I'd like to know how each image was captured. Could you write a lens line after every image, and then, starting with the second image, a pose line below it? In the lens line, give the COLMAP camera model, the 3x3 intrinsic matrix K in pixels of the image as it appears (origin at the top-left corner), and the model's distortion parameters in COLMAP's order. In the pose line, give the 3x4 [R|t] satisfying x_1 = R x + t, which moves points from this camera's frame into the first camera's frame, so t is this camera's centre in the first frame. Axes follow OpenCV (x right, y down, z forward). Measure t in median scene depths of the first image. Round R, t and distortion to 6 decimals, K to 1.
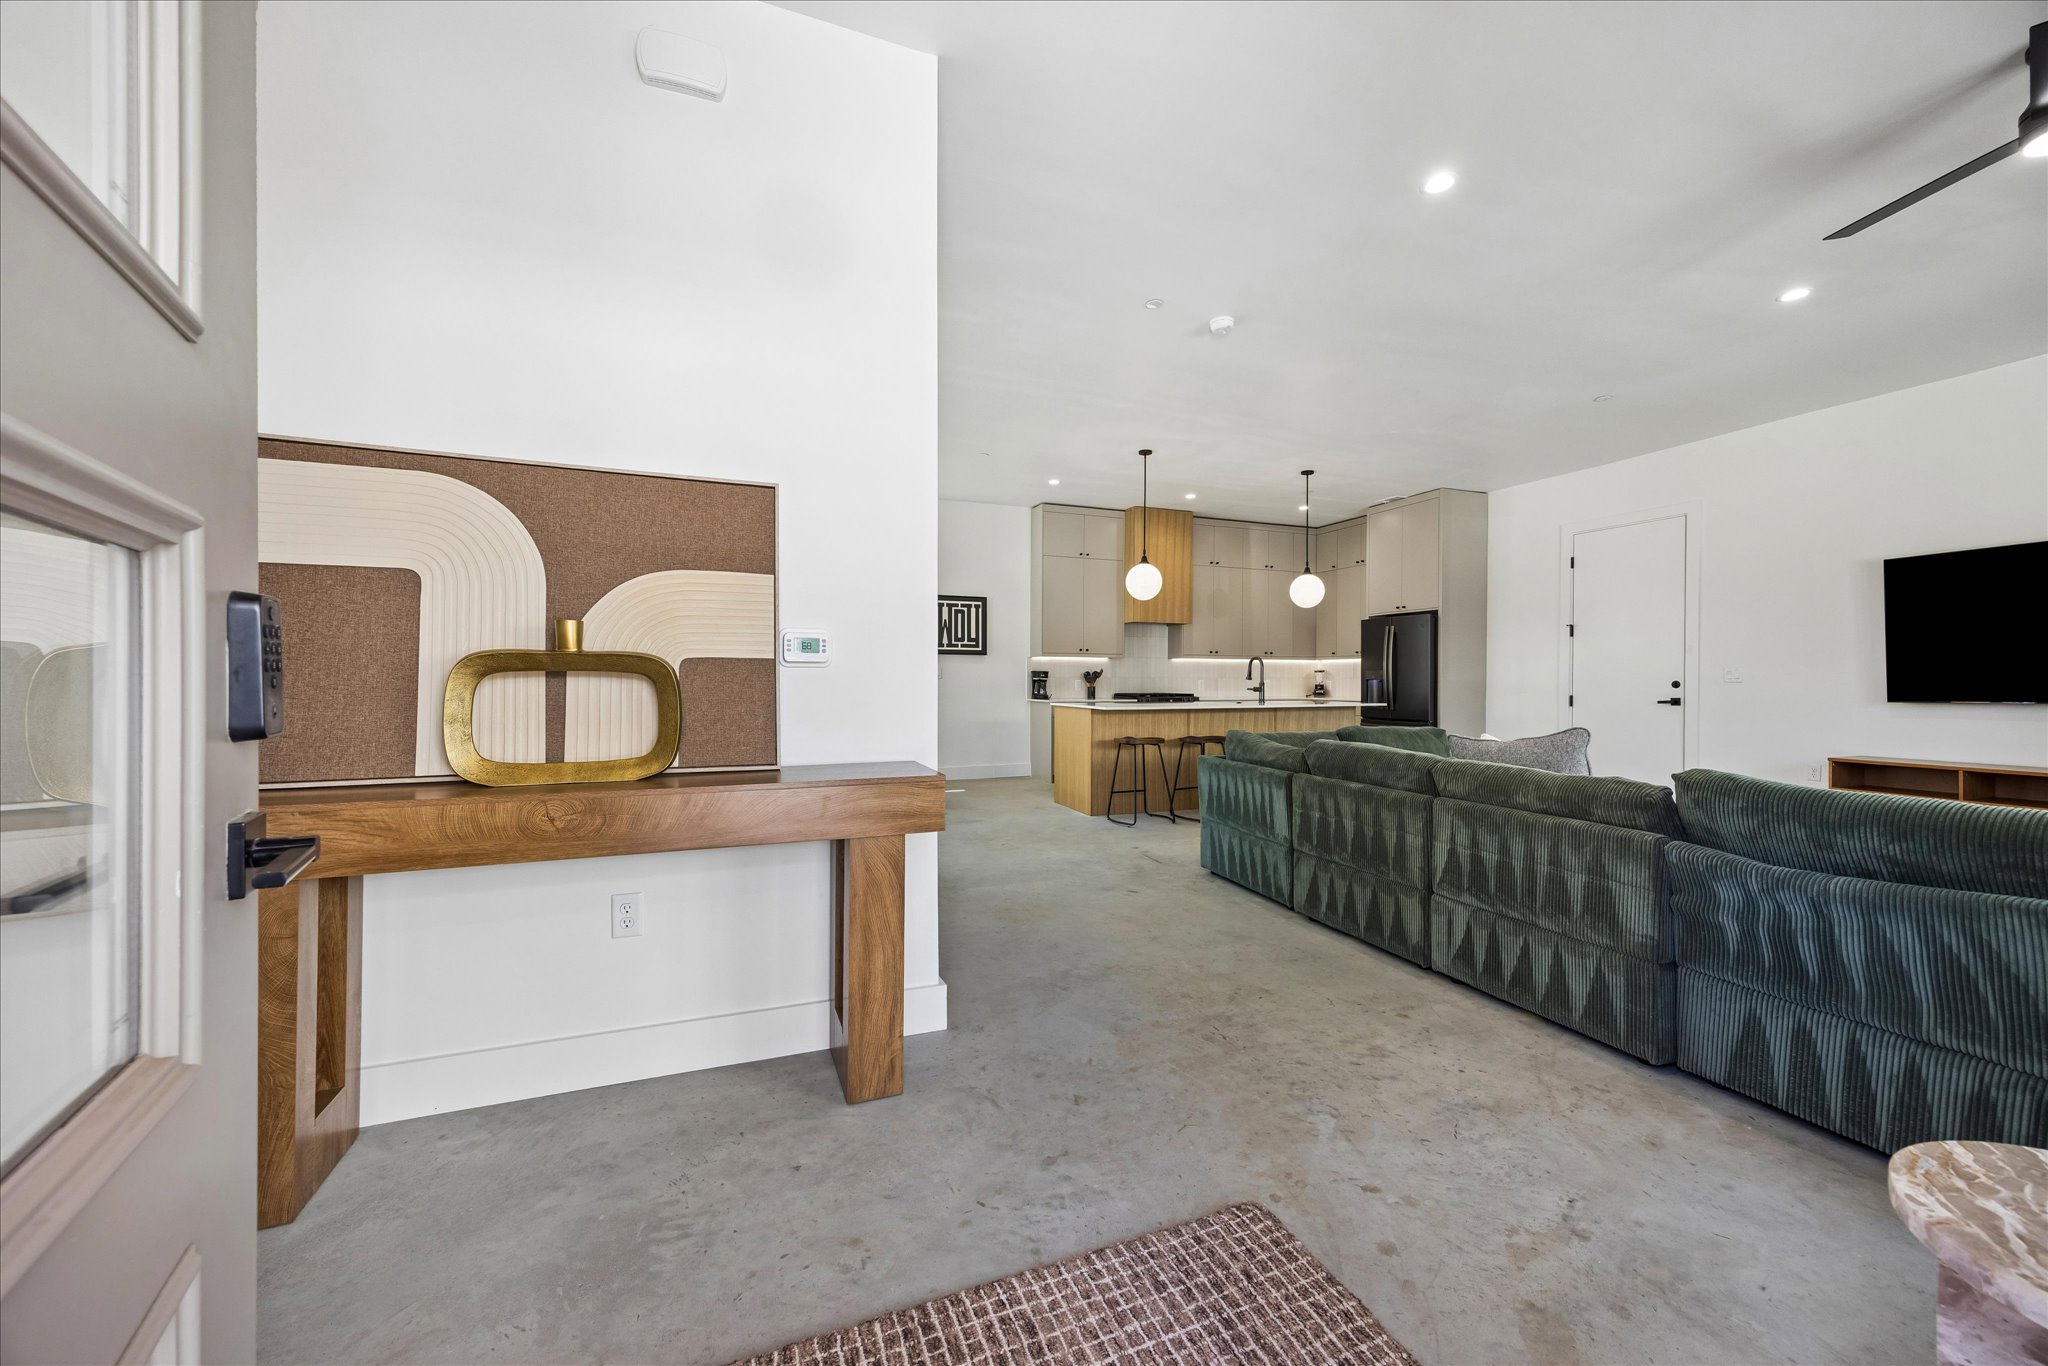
lens RADIAL K [[781.7, 0, 1034.4], [0, 781.7, 679.2], [0, 0, 1]] dist [0.009045, -0.000097]
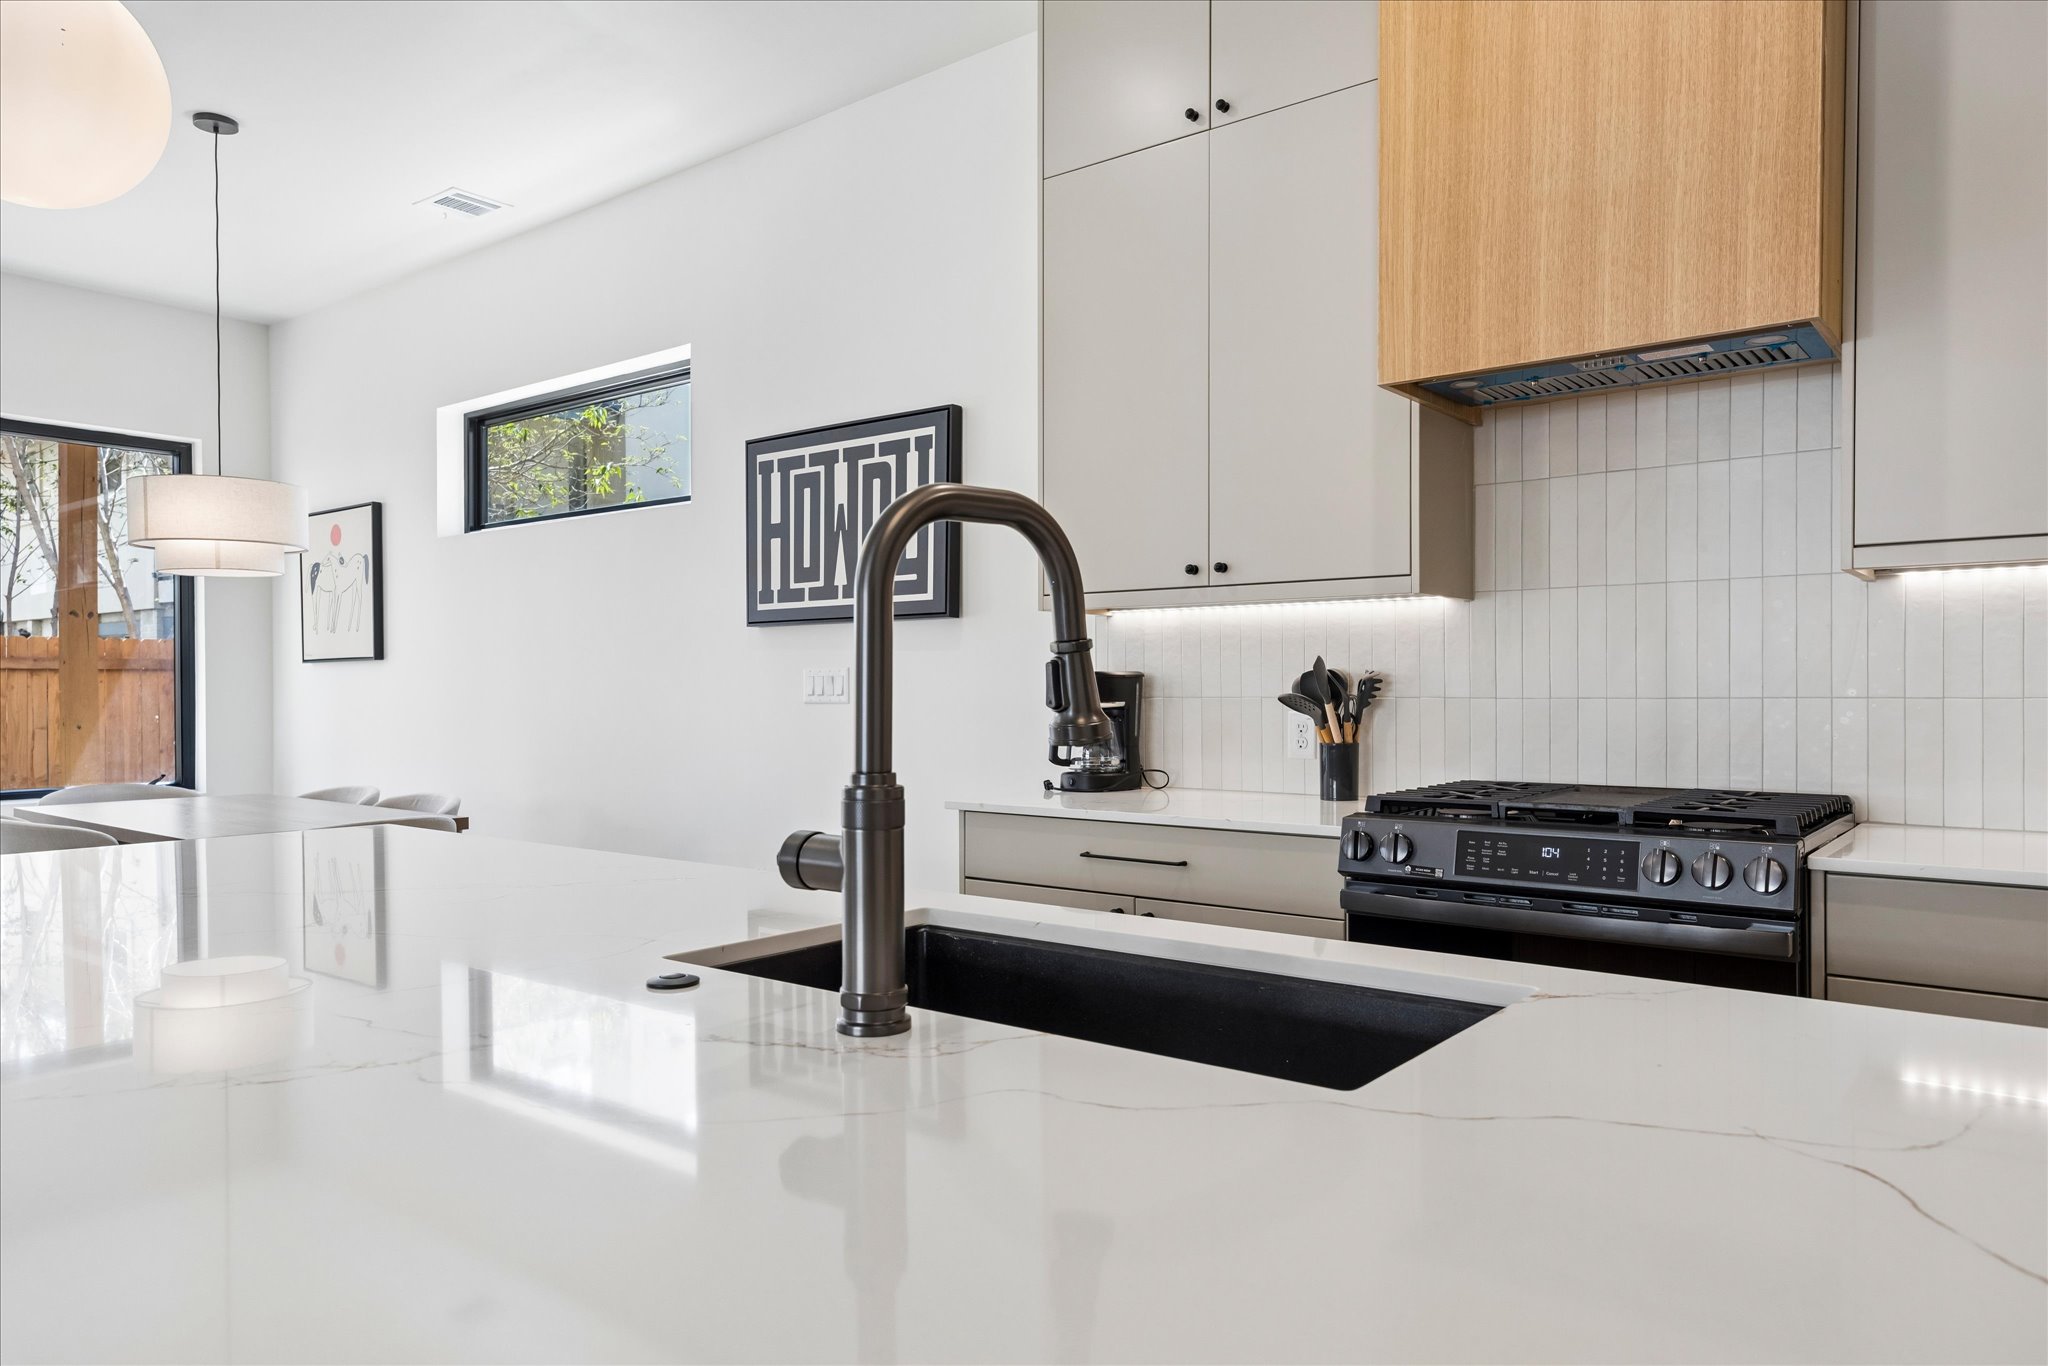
lens RADIAL K [[1366.3, 0, 994.6], [0, 1366.3, 715.2], [0, 0, 1]] dist [0.026632, -0.002958]
pose [[0.495695, 0.012875, -0.868401, 0.357520], [0.007127, 0.999796, 0.018891, -0.005673], [0.868467, -0.015553, 0.495503, 0.772309]]
